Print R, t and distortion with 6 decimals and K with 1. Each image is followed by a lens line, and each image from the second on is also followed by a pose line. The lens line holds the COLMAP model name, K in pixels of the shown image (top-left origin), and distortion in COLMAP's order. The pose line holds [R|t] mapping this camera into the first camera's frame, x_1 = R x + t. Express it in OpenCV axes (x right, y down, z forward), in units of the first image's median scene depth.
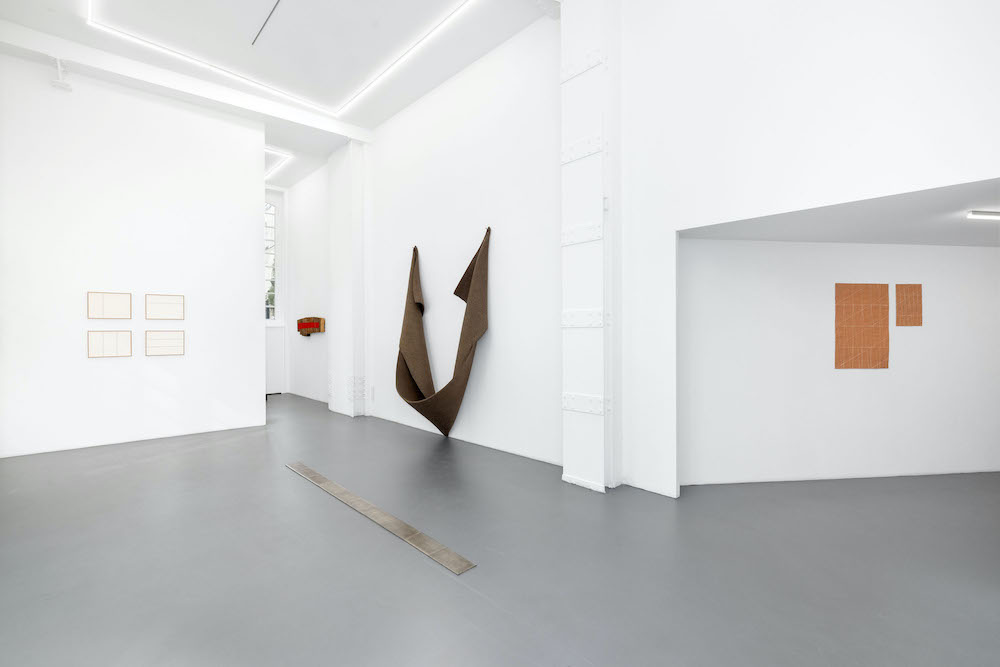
lens RADIAL K [[481.4, 0, 500.0], [0, 481.4, 333.5], [0, 0, 1]] dist [-0.001179, -0.000752]
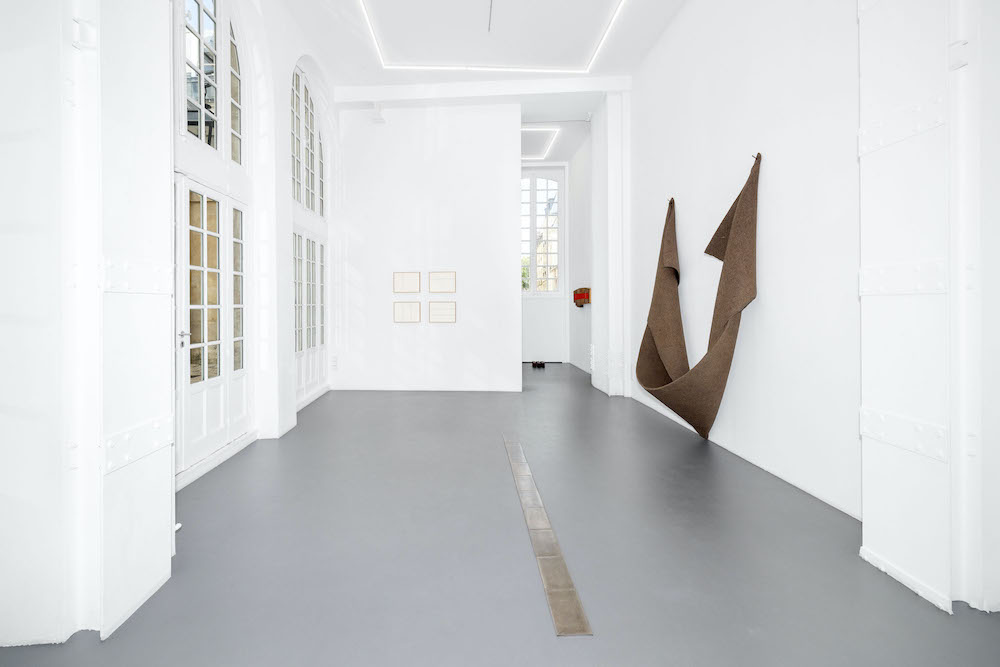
lens RADIAL K [[470.7, 0, 500.0], [0, 470.7, 303.7], [0, 0, 1]] dist [-0.000993, -0.000673]
pose [[0.690279, 0.002250, -0.723540, 0.214782], [-0.001905, 0.999997, 0.001293, -0.002387], [0.723541, 0.000486, 0.690282, 0.257019]]
